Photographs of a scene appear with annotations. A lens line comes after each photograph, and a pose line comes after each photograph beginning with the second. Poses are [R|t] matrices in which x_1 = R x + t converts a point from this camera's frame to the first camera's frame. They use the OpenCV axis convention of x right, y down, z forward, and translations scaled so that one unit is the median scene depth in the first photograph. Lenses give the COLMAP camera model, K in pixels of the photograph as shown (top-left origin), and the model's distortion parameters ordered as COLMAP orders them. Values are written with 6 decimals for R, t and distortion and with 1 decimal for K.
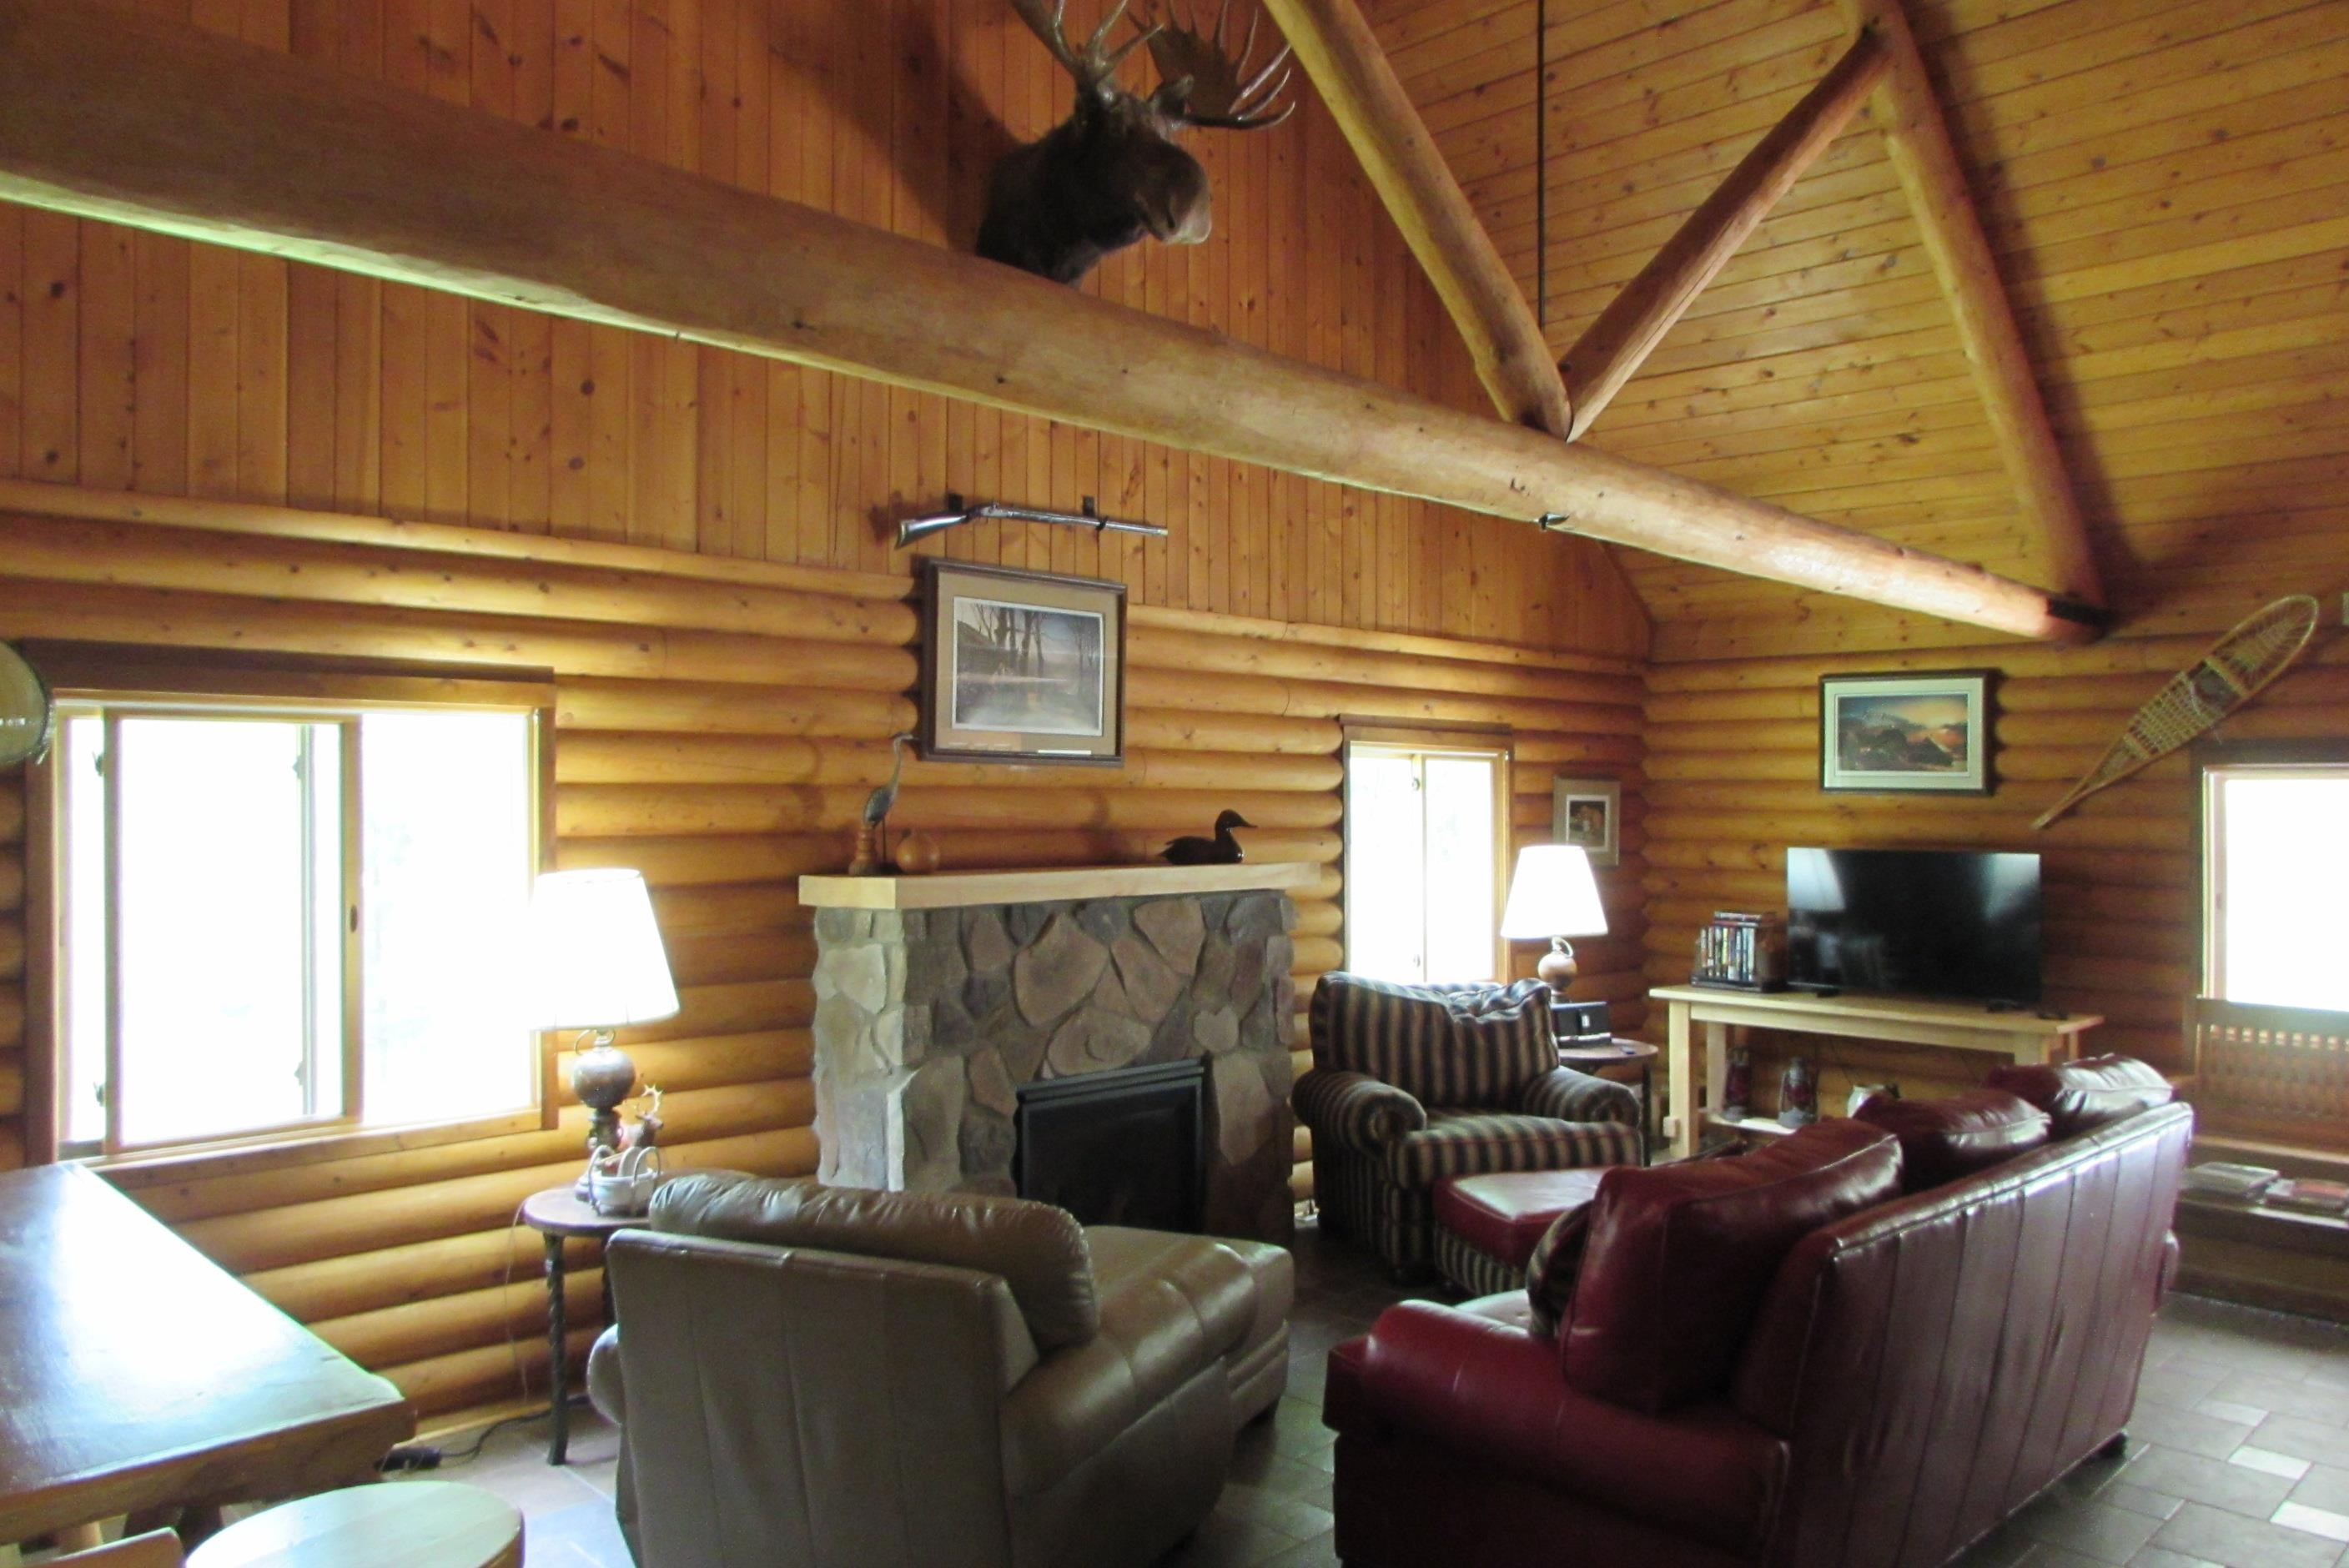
lens RADIAL K [[1663.9, 0, 1187.0], [0, 1663.9, 766.8], [0, 0, 1]] dist [-0.044154, 0.004482]
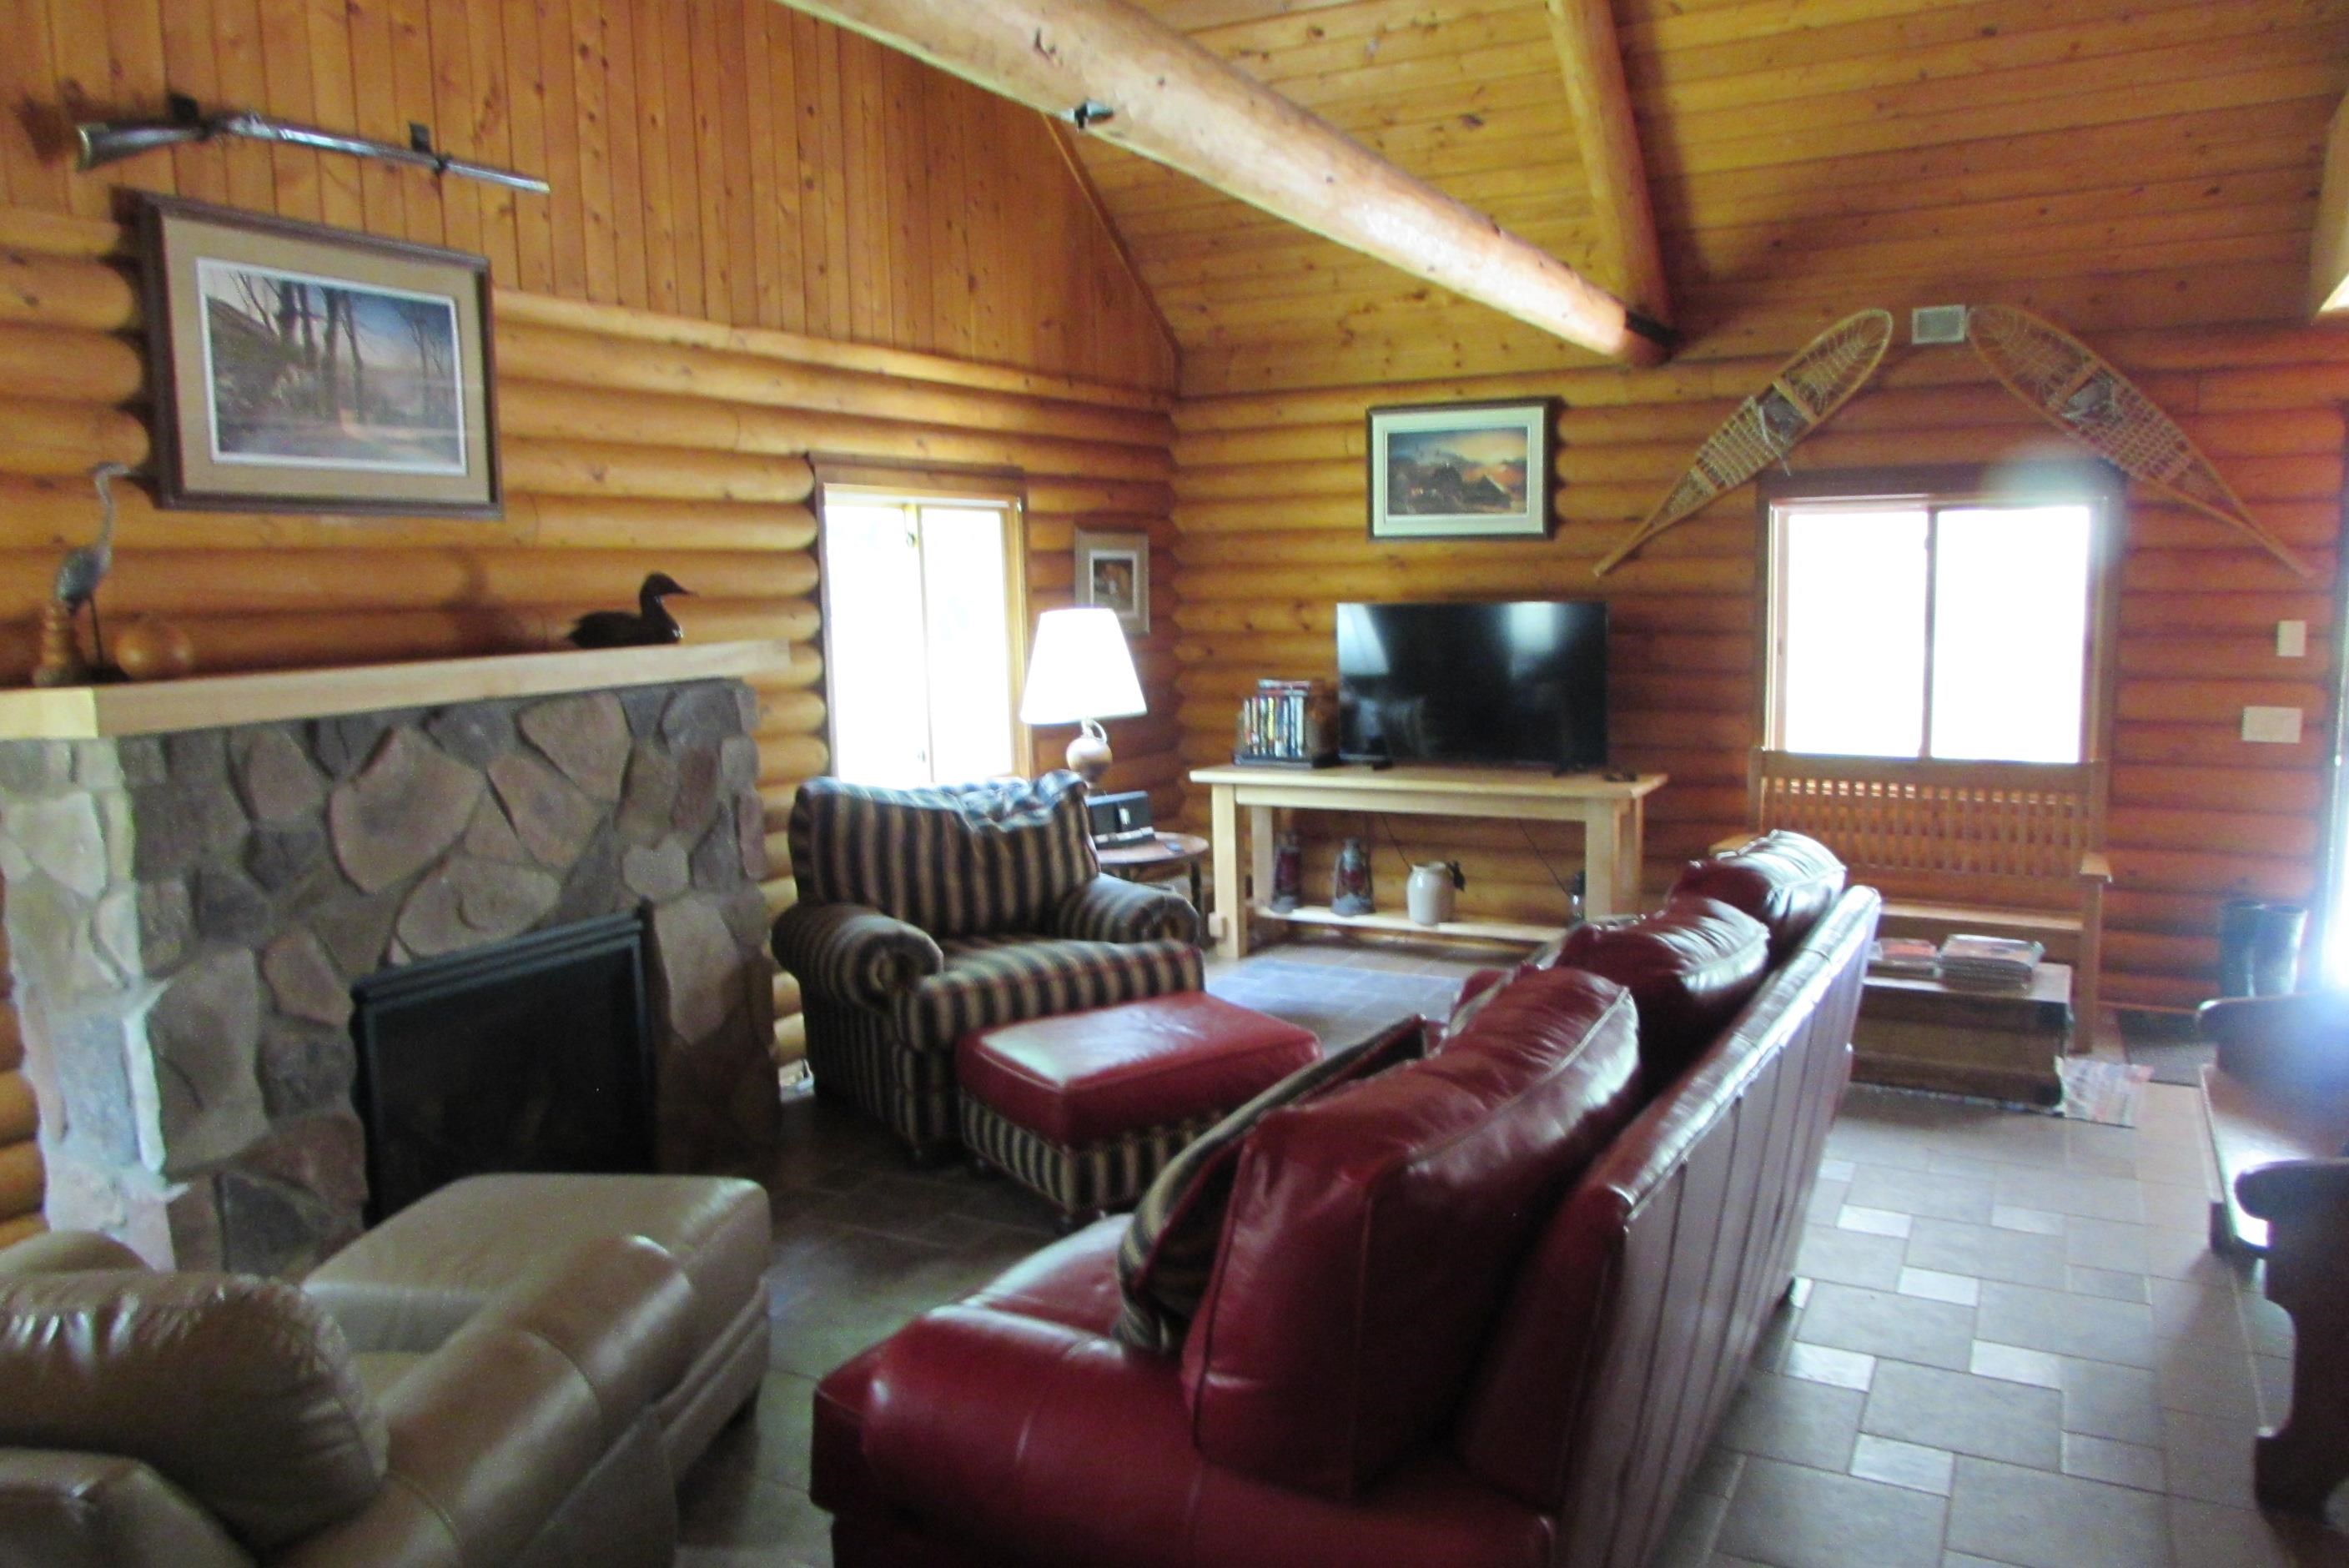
lens RADIAL K [[1663.9, 0, 1187.0], [0, 1663.9, 766.8], [0, 0, 1]] dist [-0.044154, 0.004482]
pose [[0.955372, -0.061720, 0.288887, 0.029699], [0.023459, 0.990693, 0.134078, 0.016717], [-0.294474, -0.121317, 0.947928, 0.207294]]
